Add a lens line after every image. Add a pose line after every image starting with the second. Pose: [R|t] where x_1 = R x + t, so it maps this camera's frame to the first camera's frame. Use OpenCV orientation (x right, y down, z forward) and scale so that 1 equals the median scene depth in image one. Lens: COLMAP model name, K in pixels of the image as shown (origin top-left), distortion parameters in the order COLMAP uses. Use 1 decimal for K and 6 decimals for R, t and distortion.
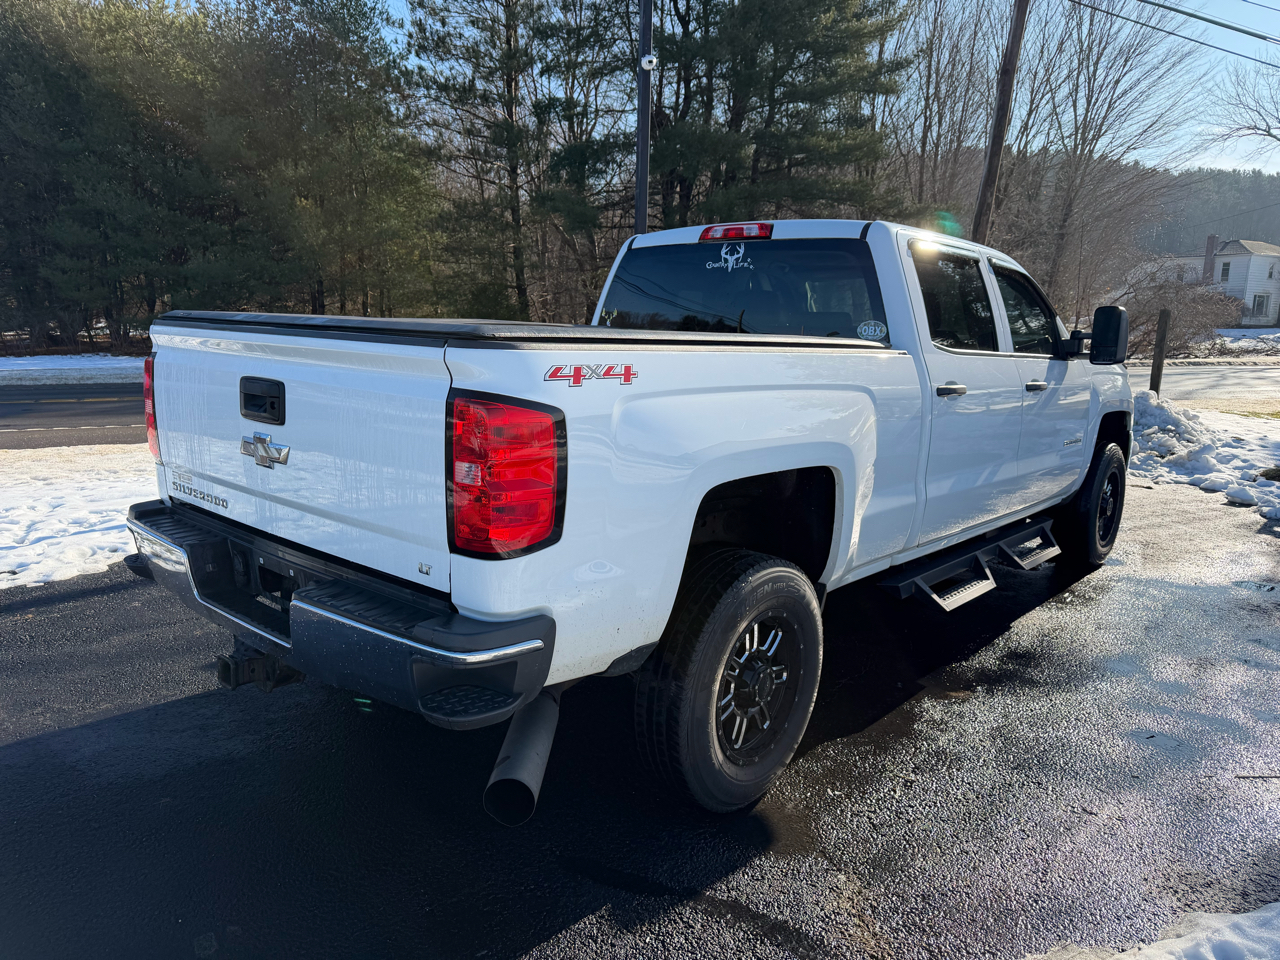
lens RADIAL K [[907.0, 0, 640.9], [0, 907.0, 474.0], [0, 0, 1]] dist [0.053723, -0.067964]
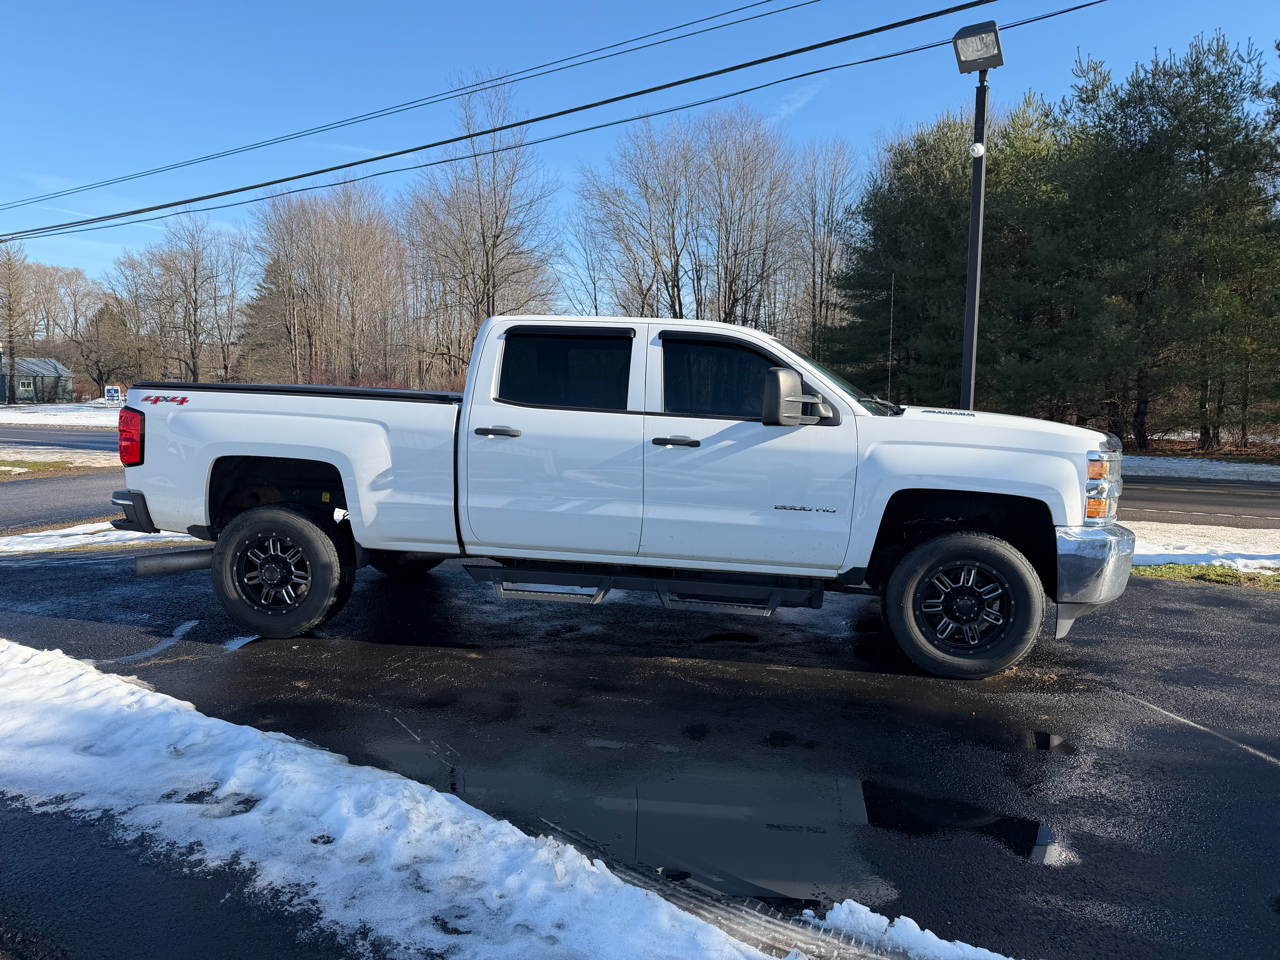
lens RADIAL K [[916.5, 0, 640.0], [0, 916.5, 480.0], [0, 0, 1]] dist [0.000062, -0.005921]
pose [[0.526457, 0.060914, -0.848017, 0.682309], [-0.149733, 0.988483, -0.021951, -0.008339], [0.836913, 0.138533, 0.529514, 0.197362]]
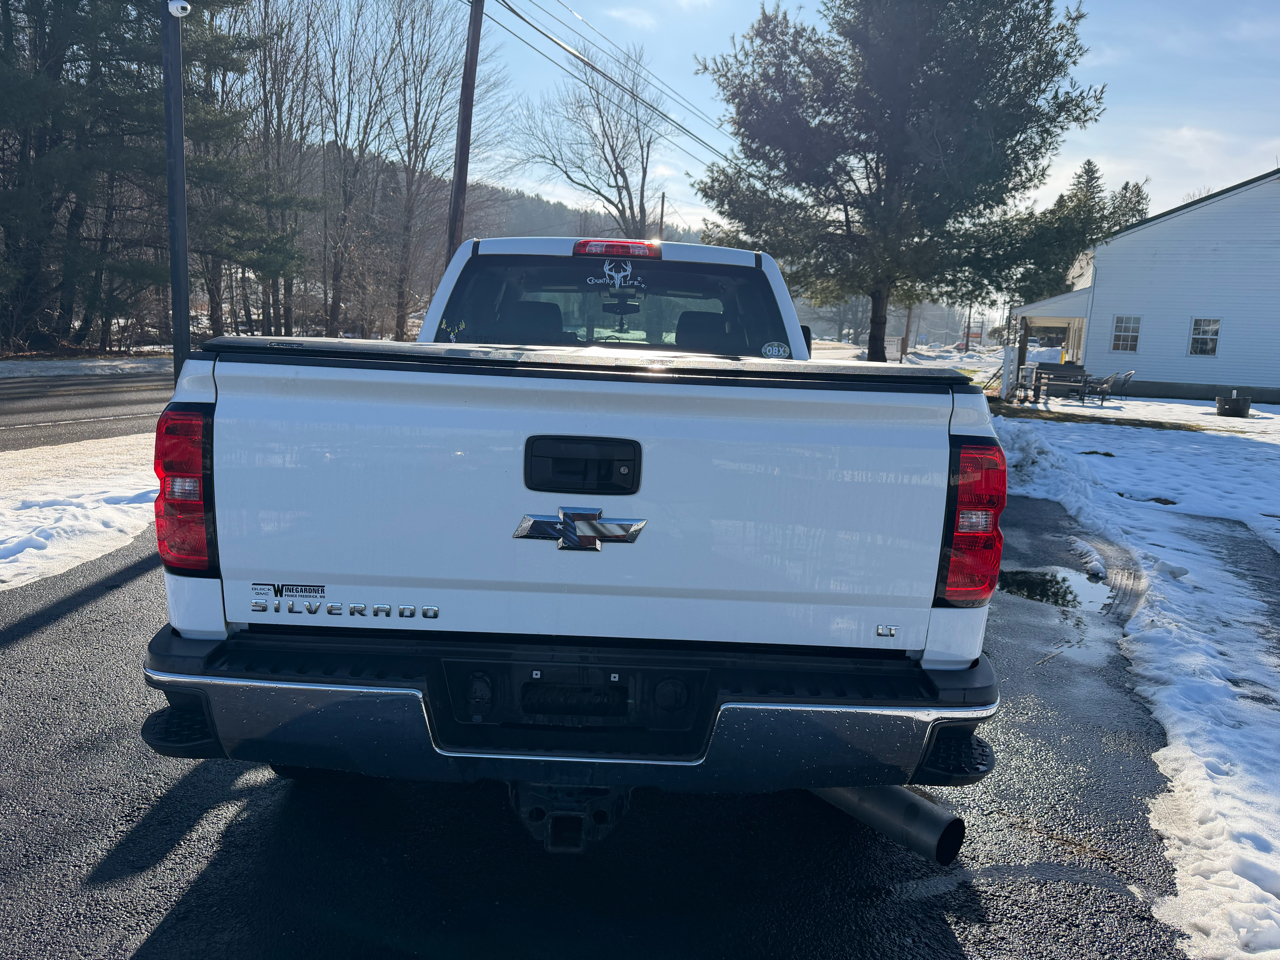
lens RADIAL K [[907.0, 0, 640.9], [0, 907.0, 474.0], [0, 0, 1]] dist [0.053723, -0.067964]
pose [[0.756631, -0.096646, 0.646660, -0.249663], [0.090812, 0.994963, 0.042446, -0.029349], [-0.647505, 0.026609, 0.761597, 0.112059]]
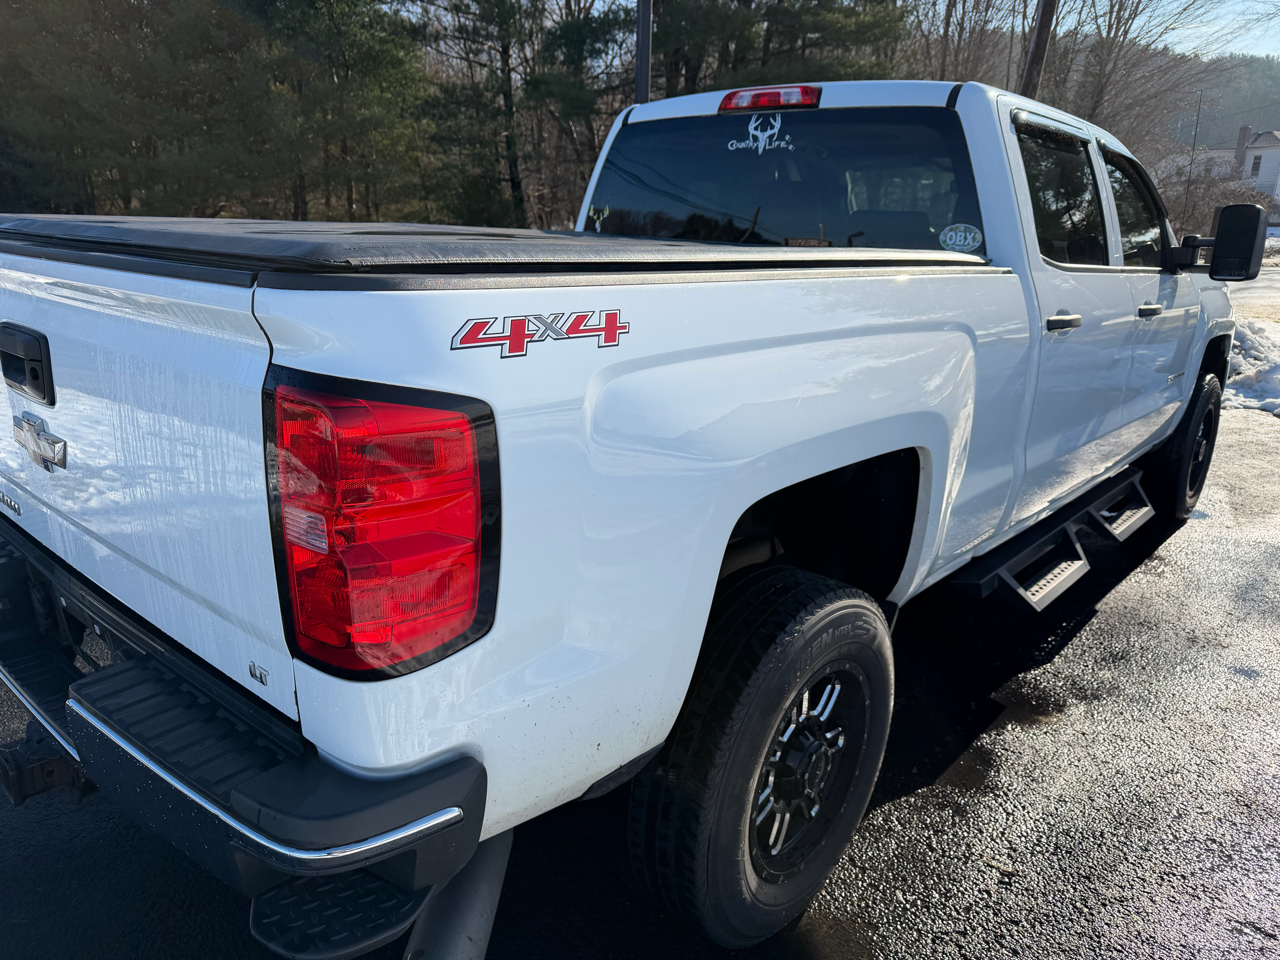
lens RADIAL K [[916.5, 0, 640.0], [0, 916.5, 480.0], [0, 0, 1]] dist [0.000062, -0.005921]
pose [[0.999994, 0.000717, -0.003414, 0.001346], [-0.000327, 0.993624, 0.112741, -0.020603], [0.003473, -0.112740, 0.993619, 0.108476]]
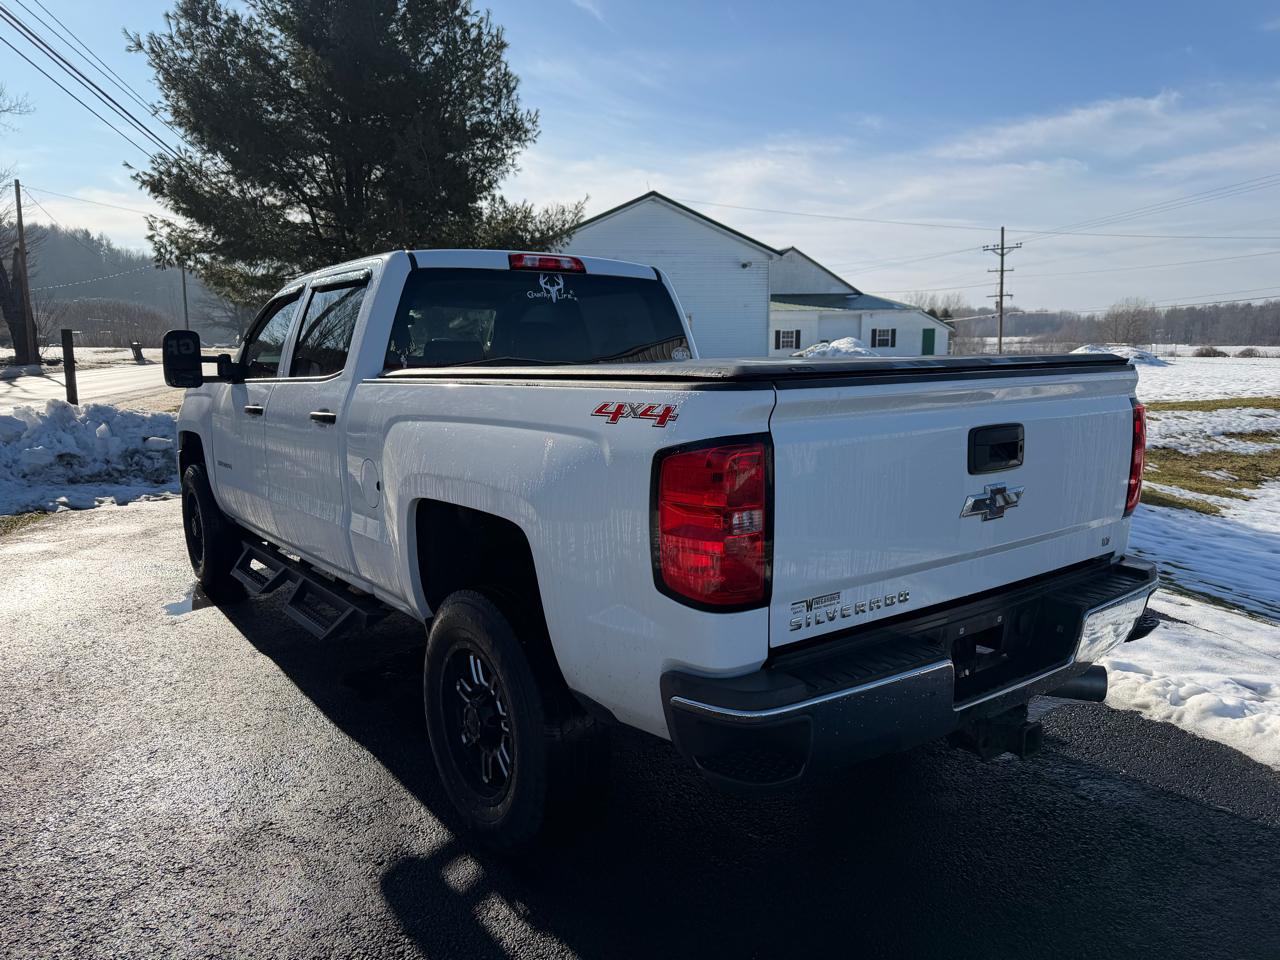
lens RADIAL K [[911.1, 0, 640.0], [0, 911.1, 480.0], [0, 0, 1]] dist [0.046150, -0.082498]
pose [[0.218928, -0.172171, 0.960431, -0.403072], [0.181422, 0.974328, 0.133308, -0.069638], [-0.958727, 0.145059, 0.244543, 0.323646]]
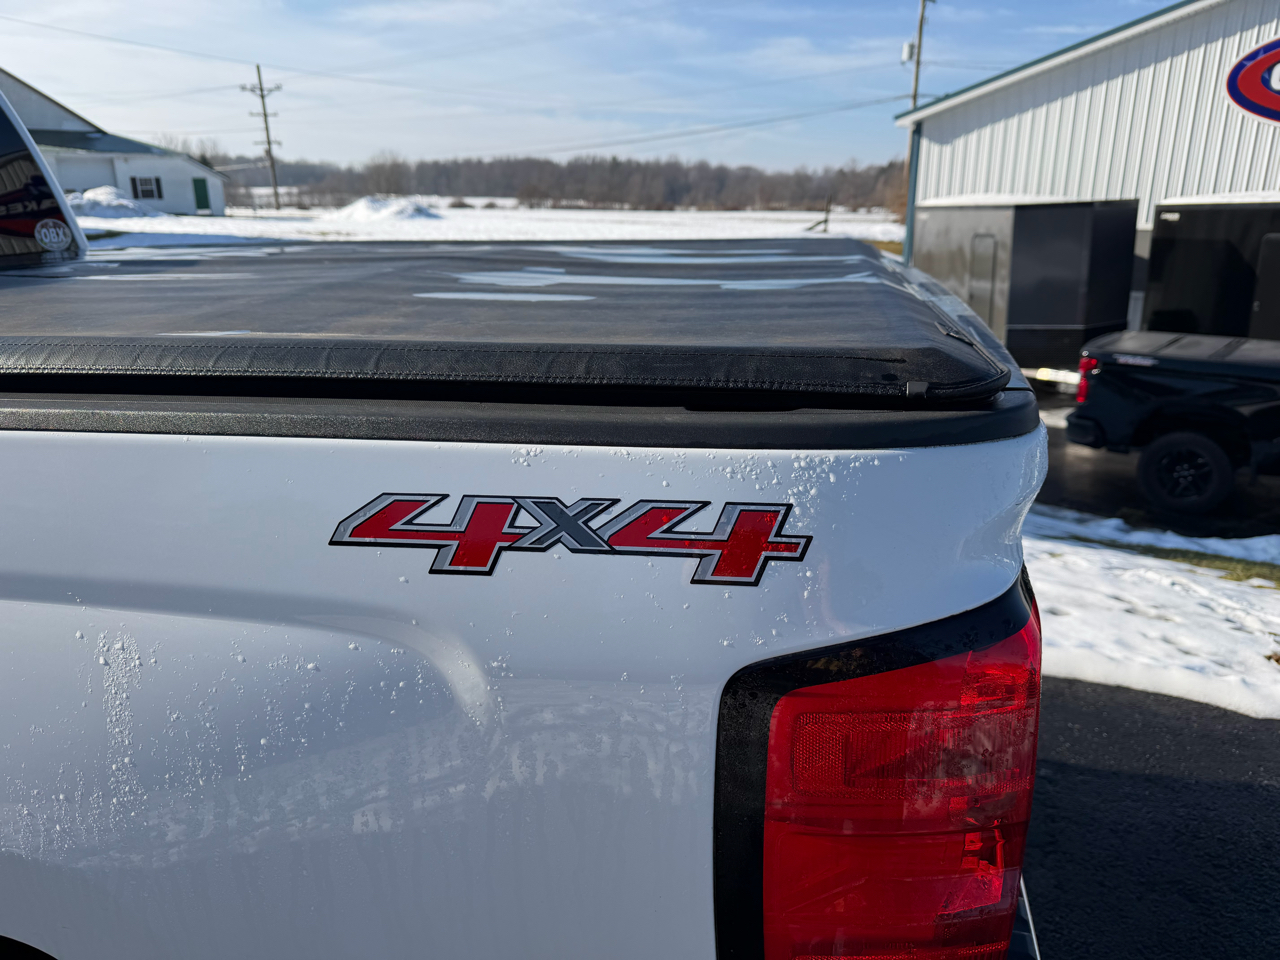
lens RADIAL K [[916.5, 0, 640.0], [0, 916.5, 480.0], [0, 0, 1]] dist [0.000062, -0.005921]
pose [[-0.506500, -0.285117, 0.813735, -0.226700], [0.133768, 0.906336, 0.400825, -0.085954], [-0.851800, 0.311870, -0.420920, 0.405331]]
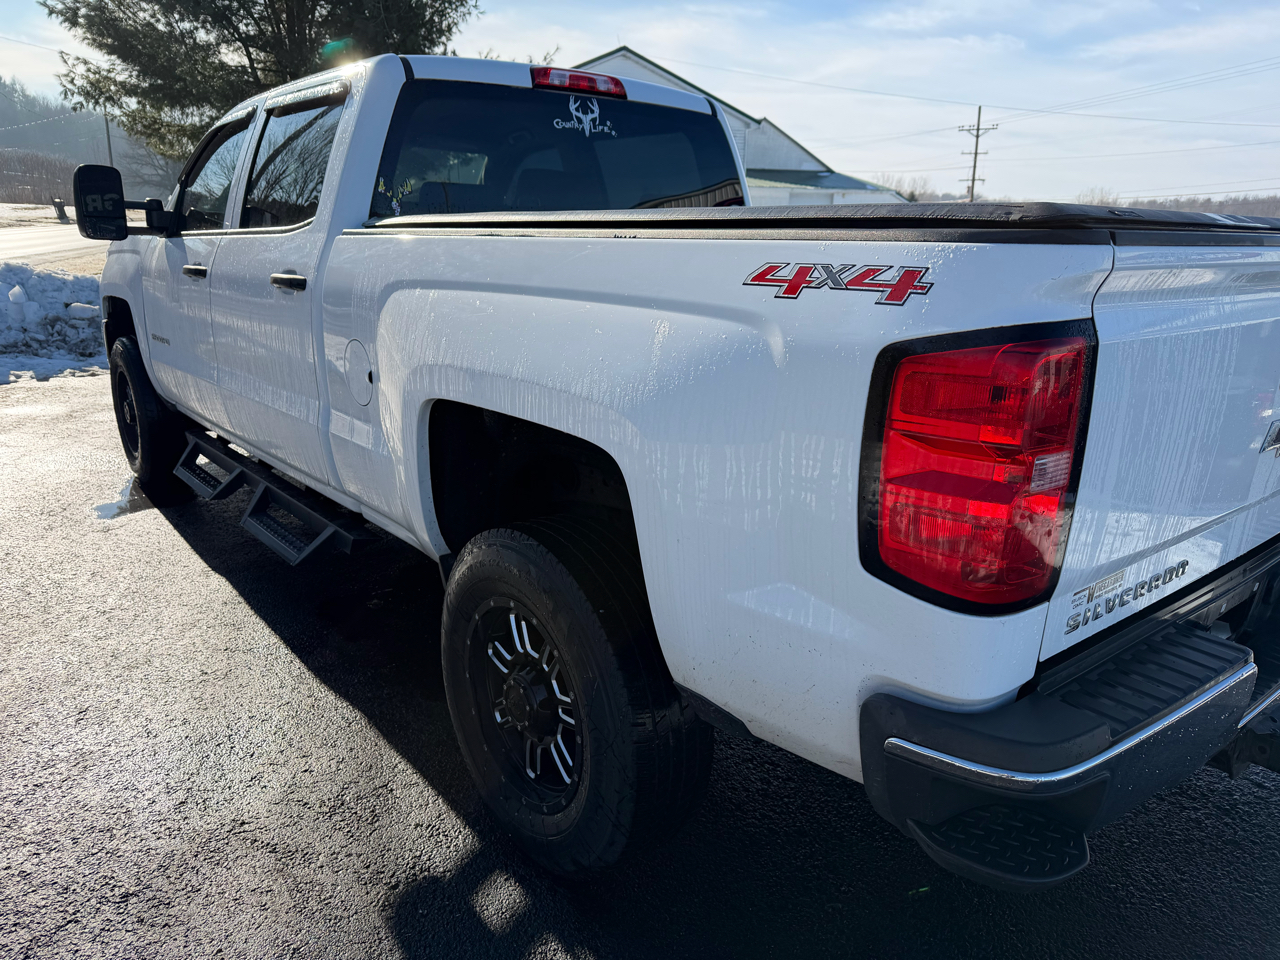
lens RADIAL K [[908.5, 0, 636.7], [0, 908.5, 493.4], [0, 0, 1]] dist [0.010792, -0.029695]
pose [[0.174646, -0.304421, 0.936390, -0.322073], [0.149964, 0.948135, 0.280270, -0.068430], [-0.973144, 0.091476, 0.211240, 0.384729]]
